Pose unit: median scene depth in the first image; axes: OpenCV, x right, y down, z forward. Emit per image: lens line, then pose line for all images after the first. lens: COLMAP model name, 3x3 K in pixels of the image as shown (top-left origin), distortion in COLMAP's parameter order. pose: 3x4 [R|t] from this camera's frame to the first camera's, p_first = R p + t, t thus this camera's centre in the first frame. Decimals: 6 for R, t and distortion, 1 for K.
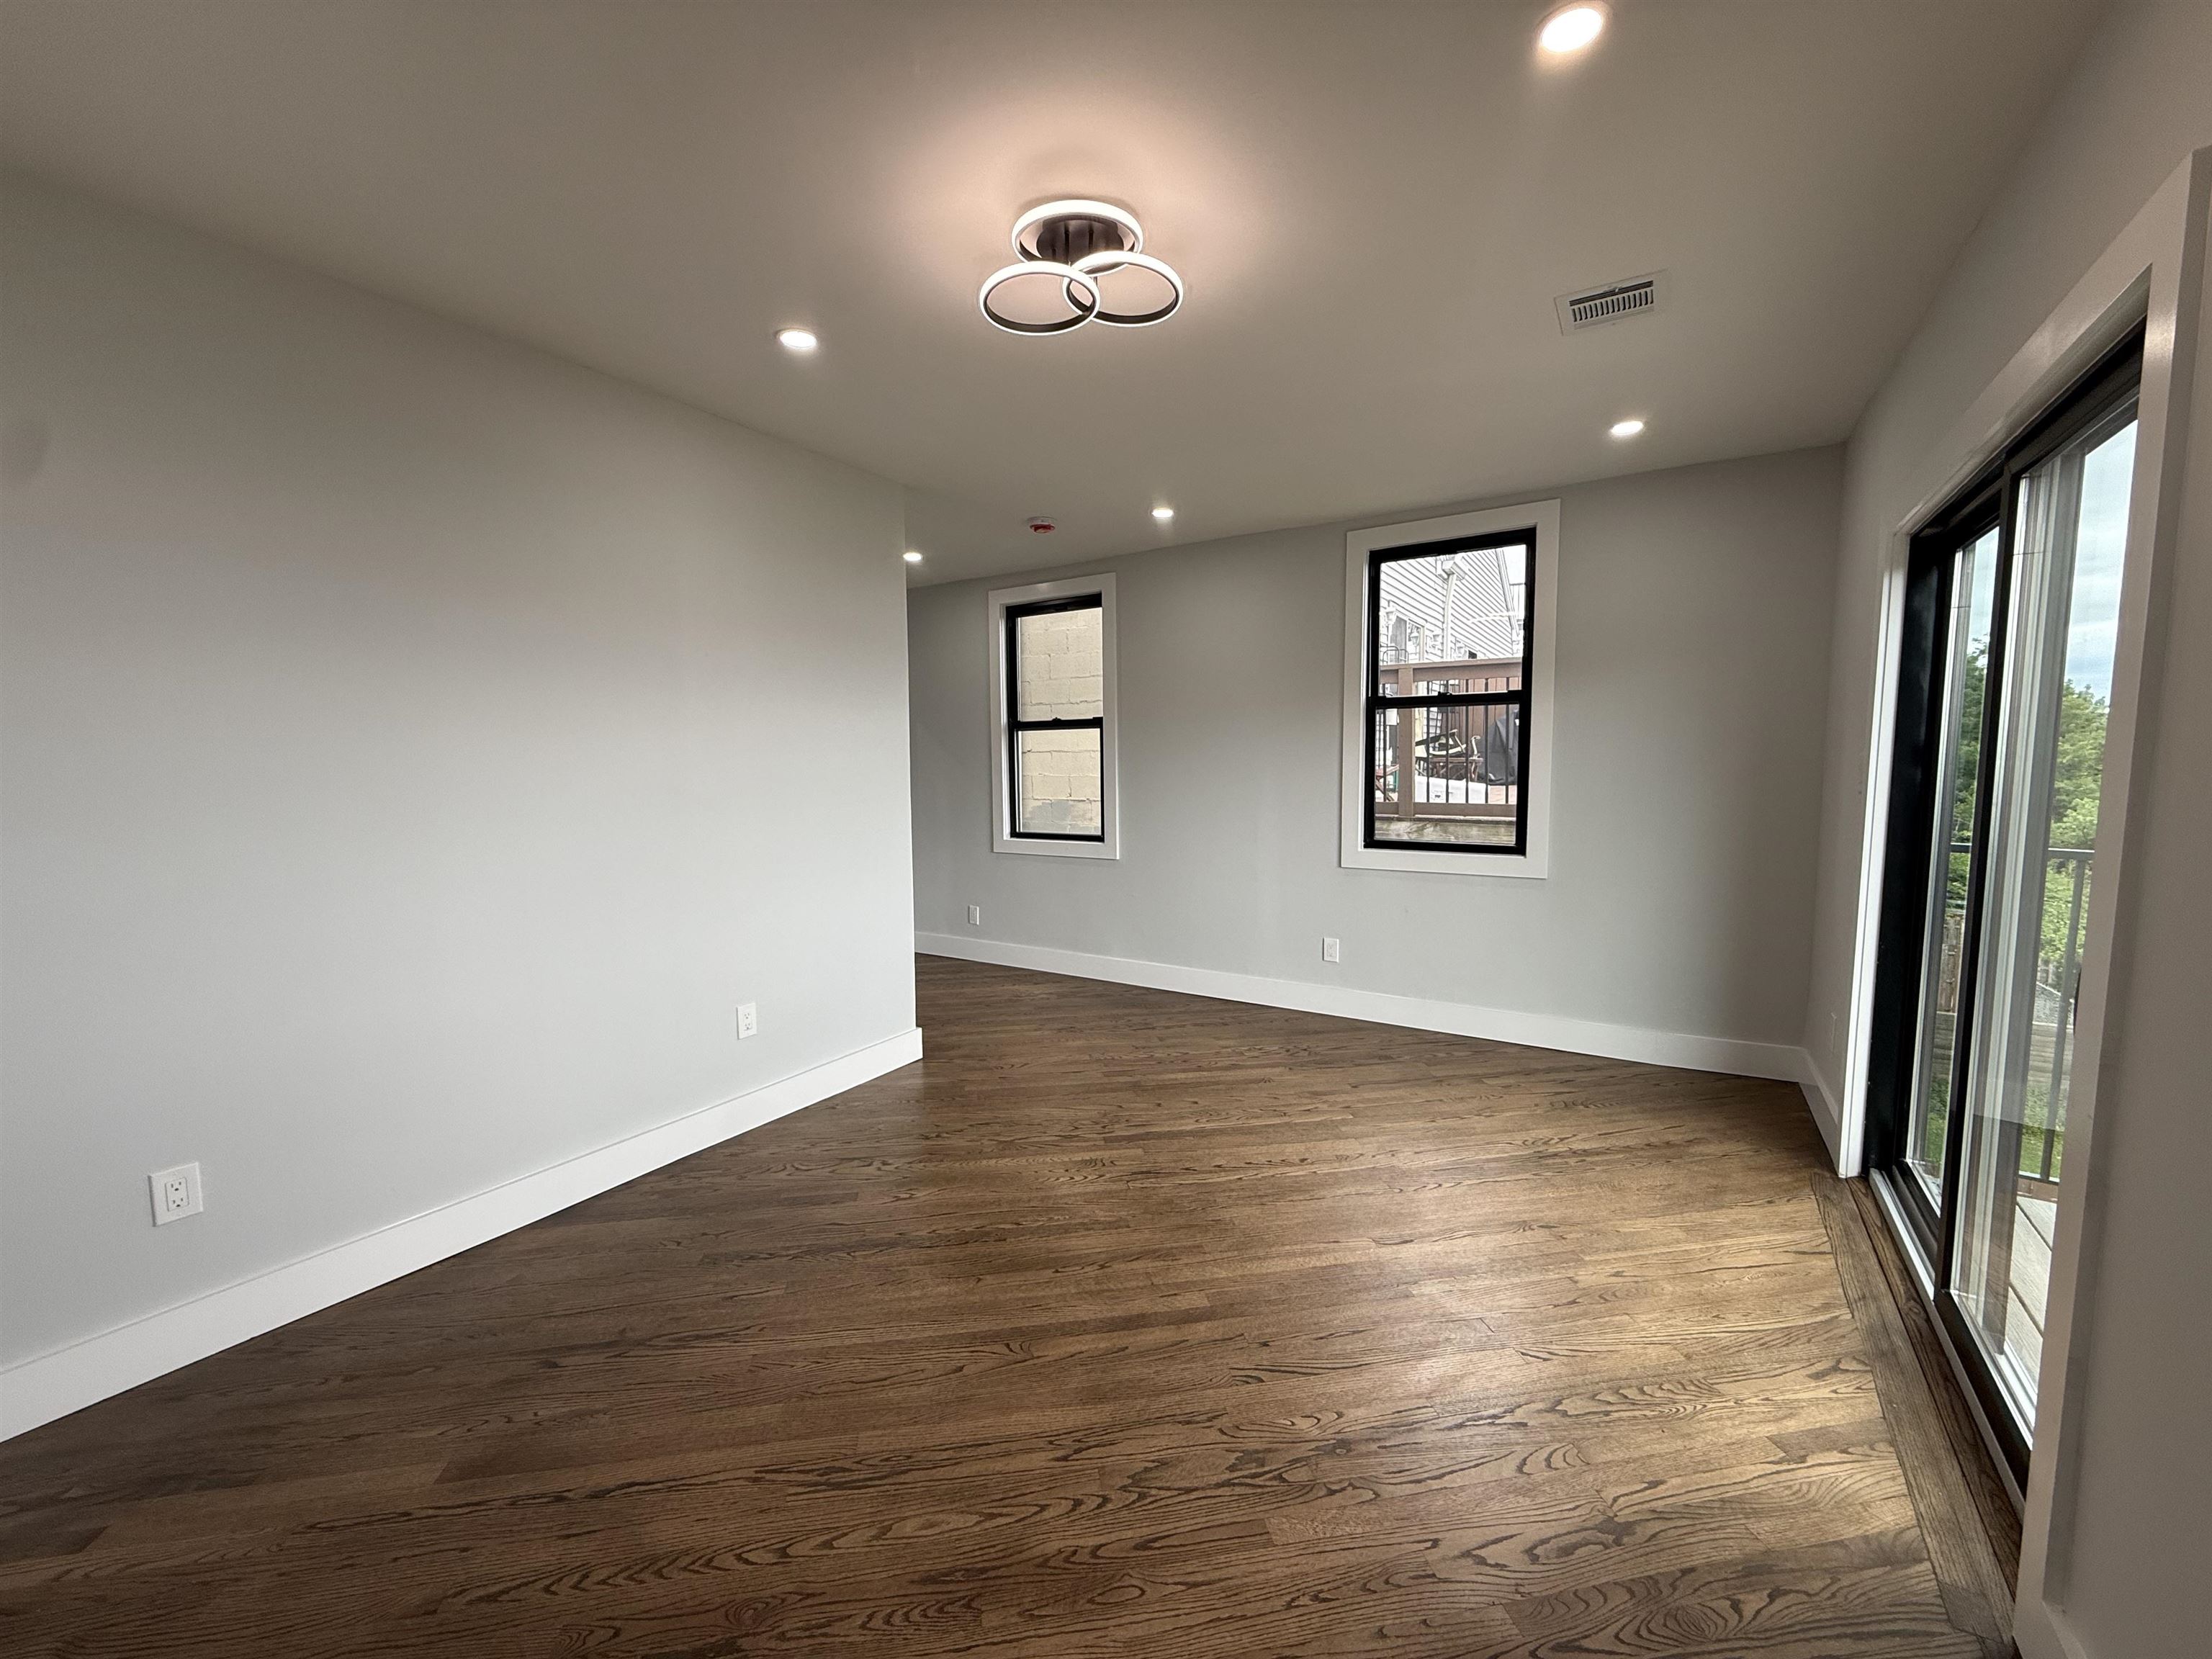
lens RADIAL K [[880.2, 0, 1098.8], [0, 880.2, 826.1], [0, 0, 1]] dist [0.000649, 0.000446]
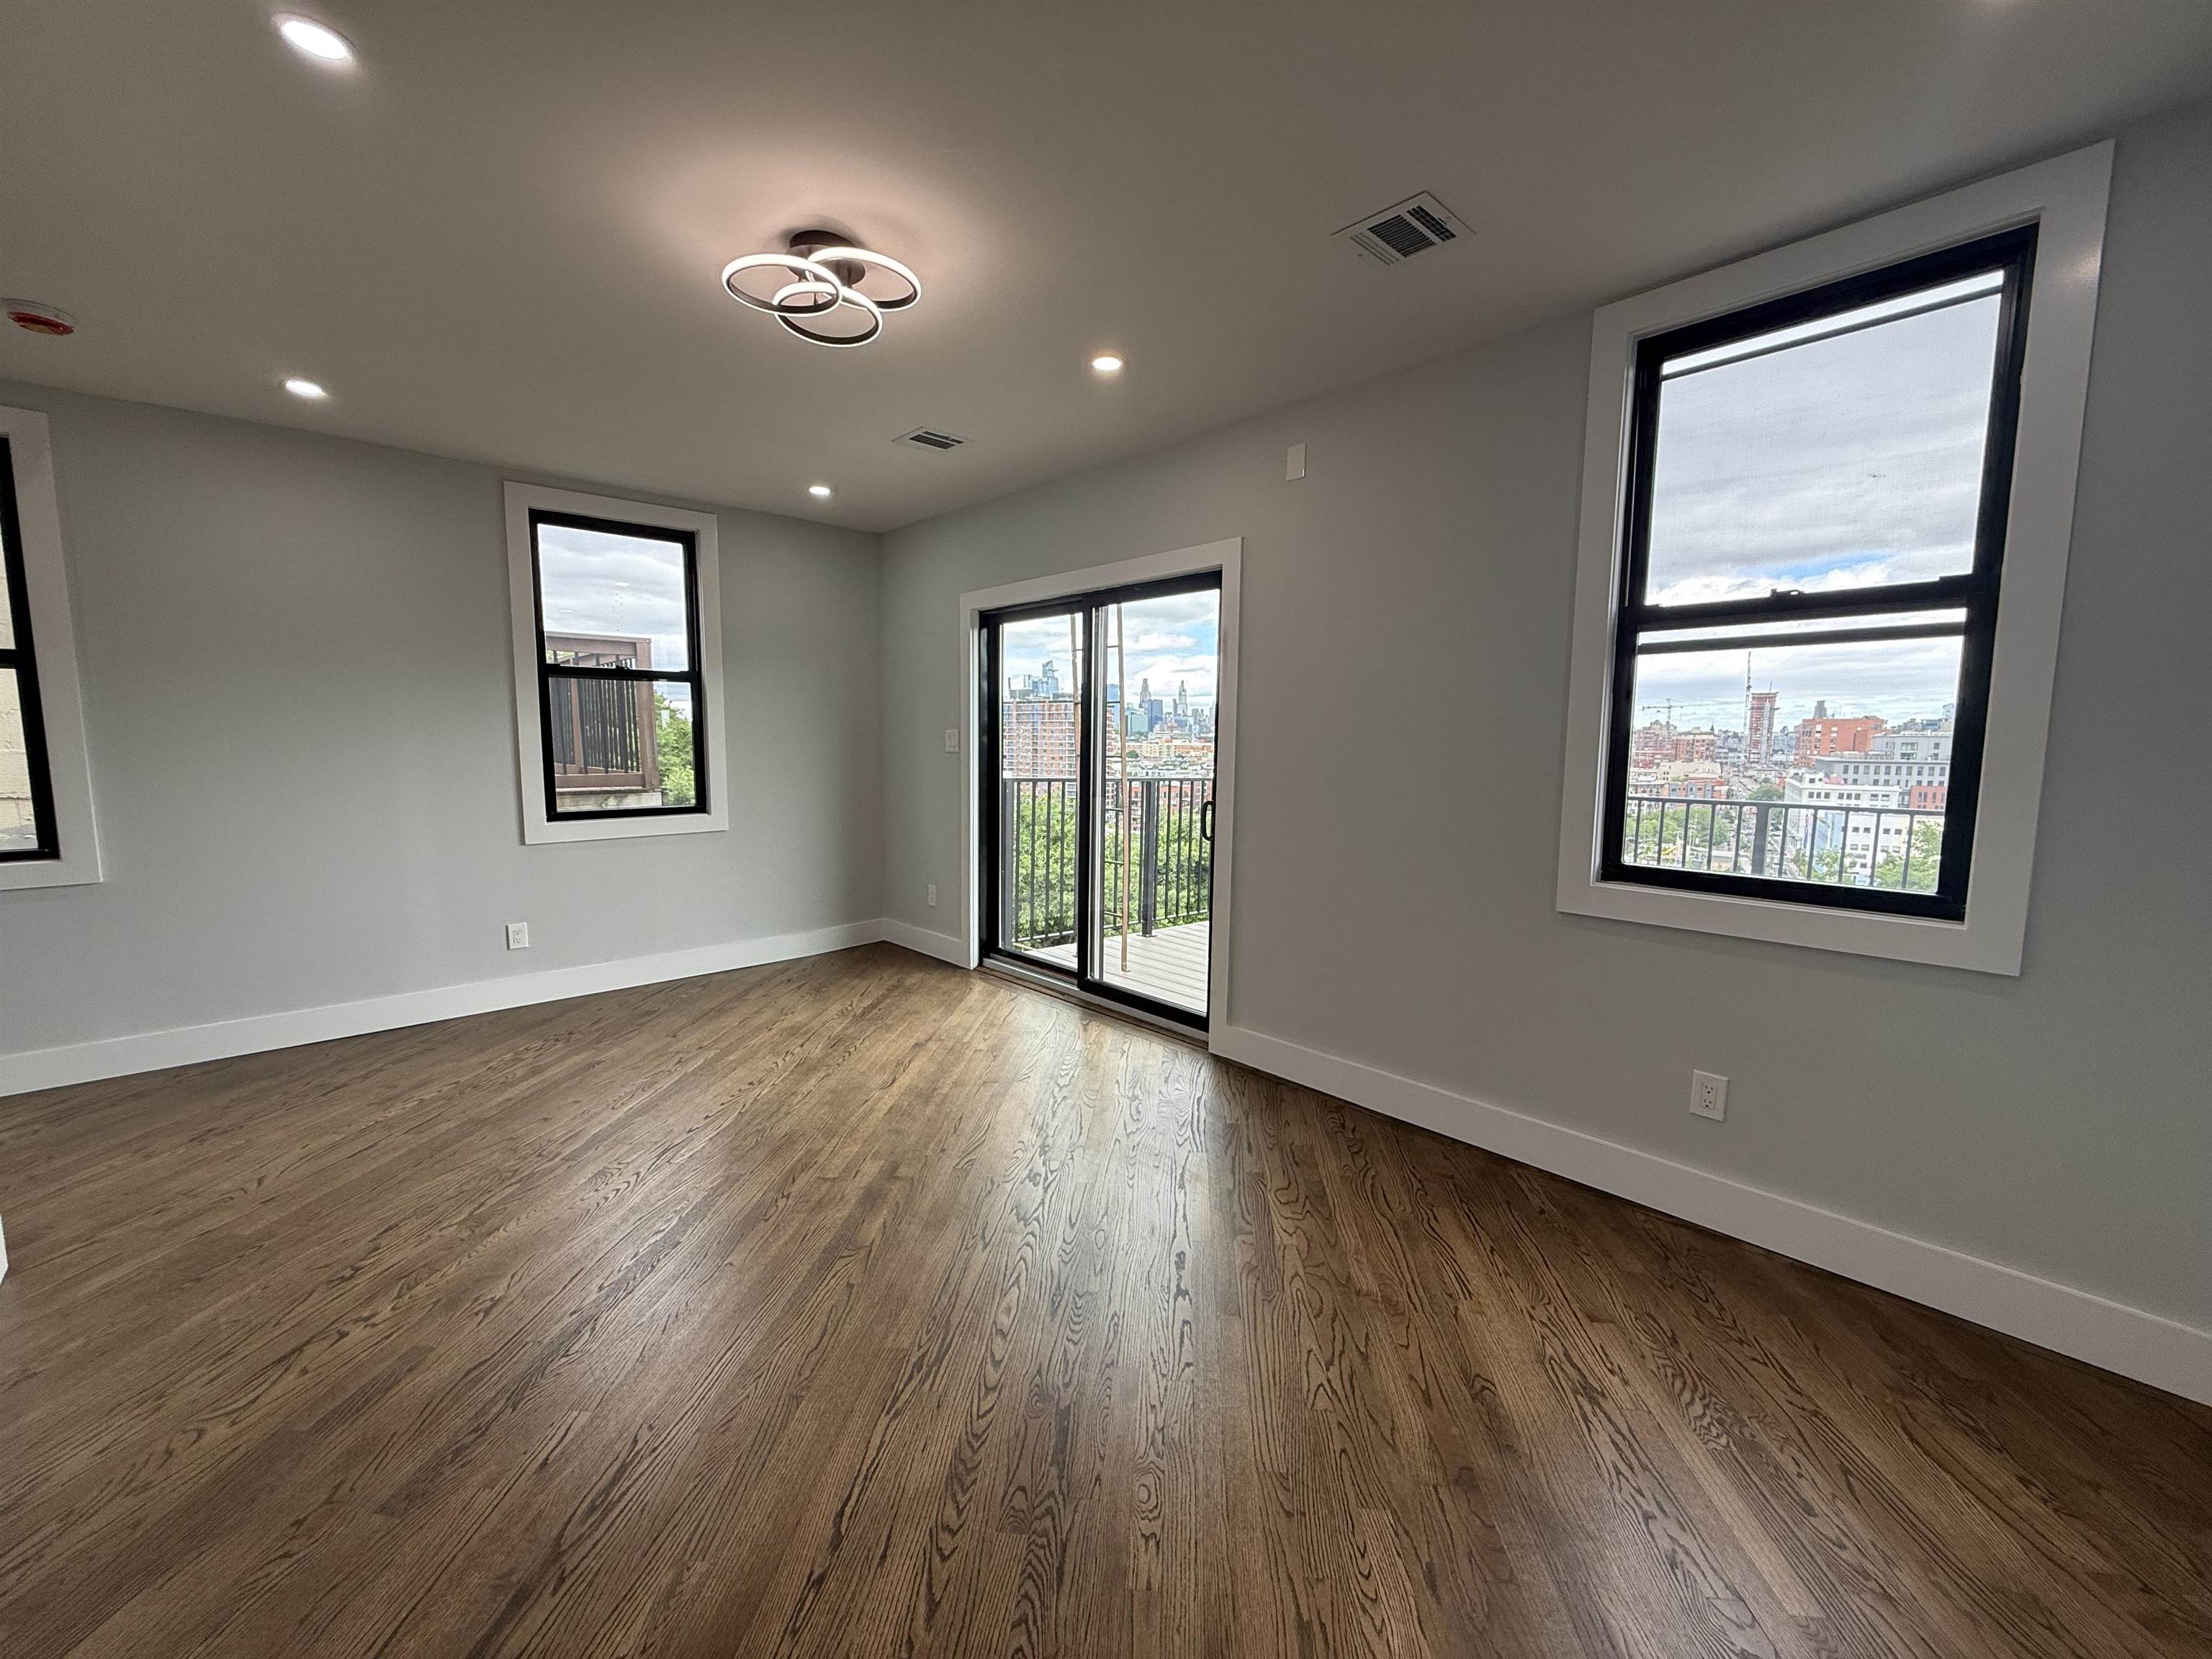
lens RADIAL K [[872.9, 0, 1104.1], [0, 872.9, 826.7], [0, 0, 1]] dist [0.001336, -0.000515]
pose [[0.245374, -0.091128, 0.965136, -0.547133], [0.066865, 0.994792, 0.076928, -0.002893], [-0.967120, 0.045658, 0.250190, 0.207409]]
